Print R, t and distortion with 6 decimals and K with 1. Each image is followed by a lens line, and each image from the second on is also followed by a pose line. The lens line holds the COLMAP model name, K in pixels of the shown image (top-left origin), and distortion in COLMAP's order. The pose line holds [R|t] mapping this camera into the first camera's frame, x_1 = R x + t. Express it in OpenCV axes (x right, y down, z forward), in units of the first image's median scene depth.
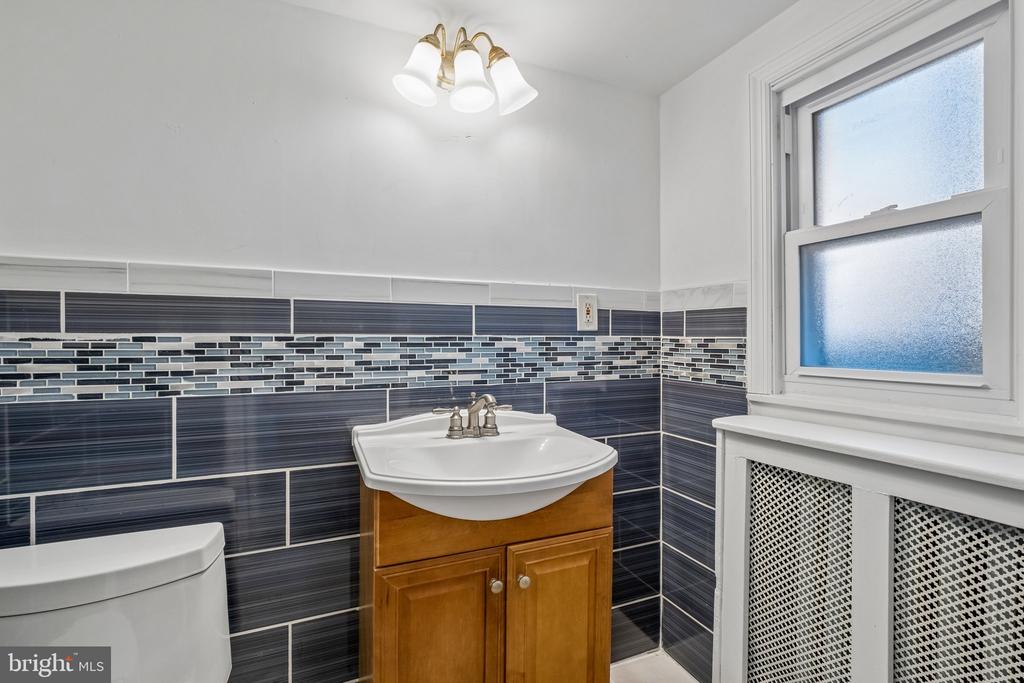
lens RADIAL K [[451.2, 0, 511.2], [0, 451.2, 348.3], [0, 0, 1]] dist [-0.003022, 0.000424]
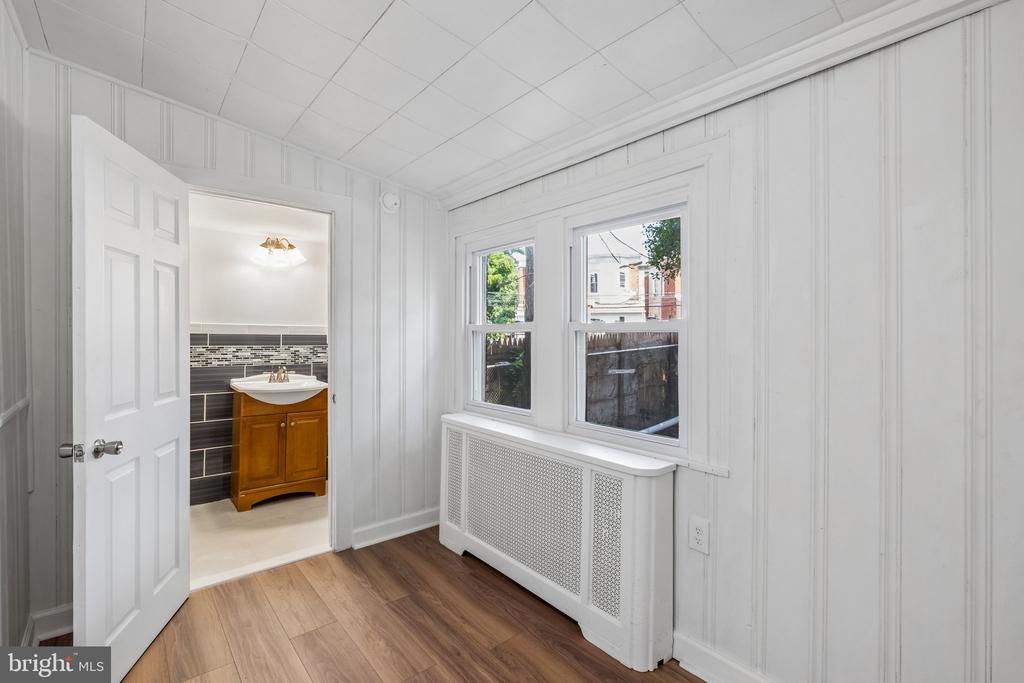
lens RADIAL K [[451.2, 0, 504.2], [0, 451.2, 334.2], [0, 0, 1]] dist [-0.003022, 0.000424]
pose [[0.958137, 0.014805, 0.285928, 0.451474], [-0.010119, 0.999789, -0.017858, -0.067946], [-0.286132, 0.014217, 0.958085, -2.087895]]
